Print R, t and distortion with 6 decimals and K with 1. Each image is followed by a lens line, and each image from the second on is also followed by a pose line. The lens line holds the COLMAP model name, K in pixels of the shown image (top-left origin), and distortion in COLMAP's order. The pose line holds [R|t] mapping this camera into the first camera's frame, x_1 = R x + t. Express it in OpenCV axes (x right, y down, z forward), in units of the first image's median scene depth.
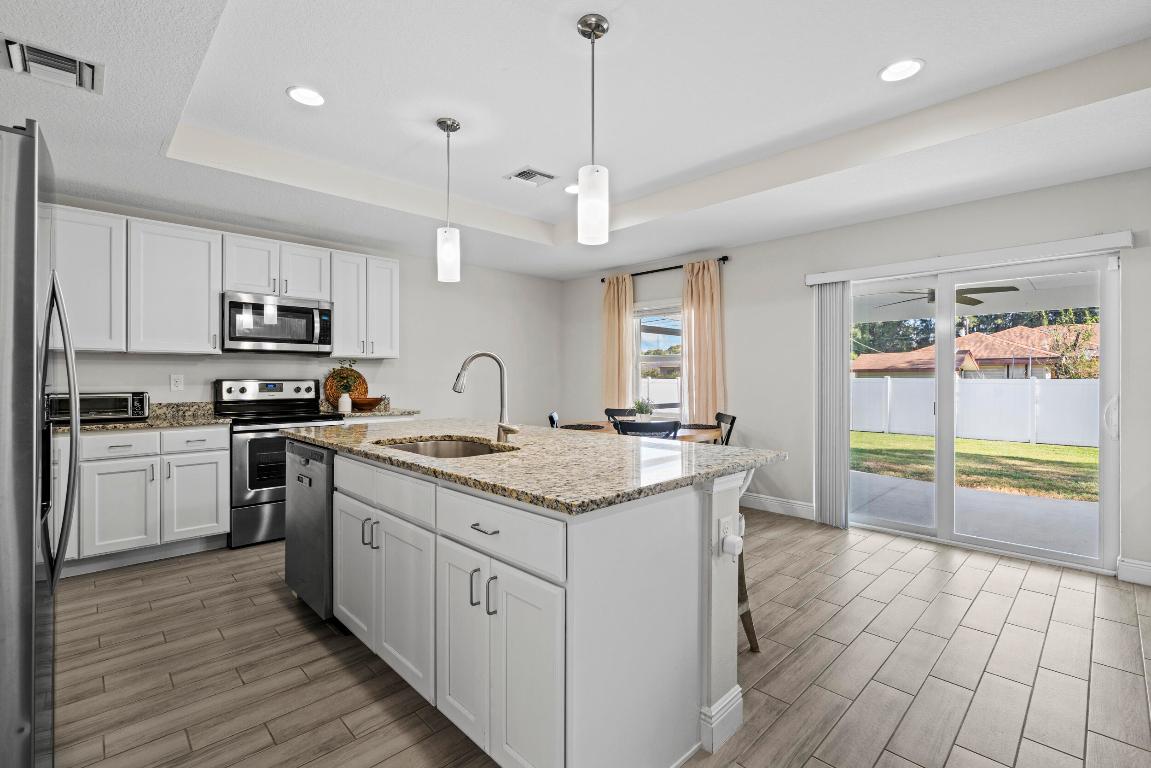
lens RADIAL K [[521.4, 0, 577.1], [0, 521.4, 370.7], [0, 0, 1]] dist [-0.001618, -0.000461]
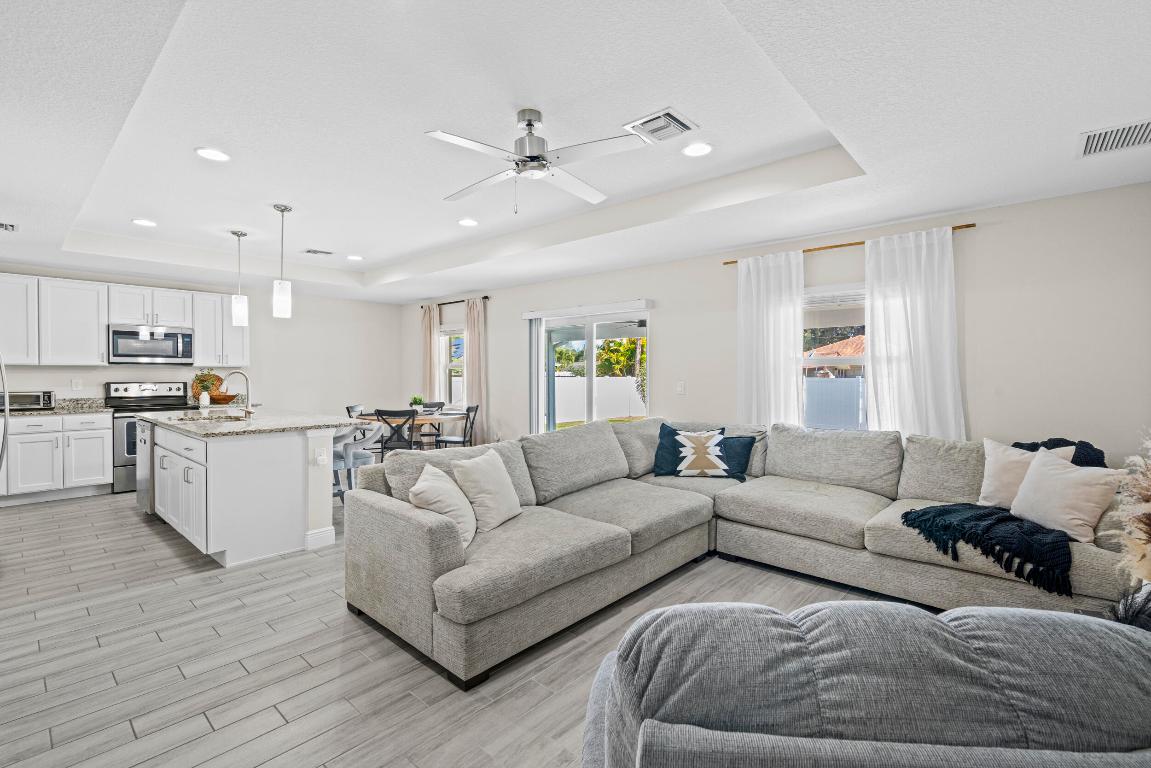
lens RADIAL K [[524.9, 0, 573.6], [0, 524.9, 374.4], [0, 0, 1]] dist [0.000612, -0.000007]
pose [[0.997799, 0.001579, 0.066288, 0.531854], [-0.002565, 0.999887, 0.014793, -0.031750], [-0.066257, -0.014930, 0.997691, -0.571545]]
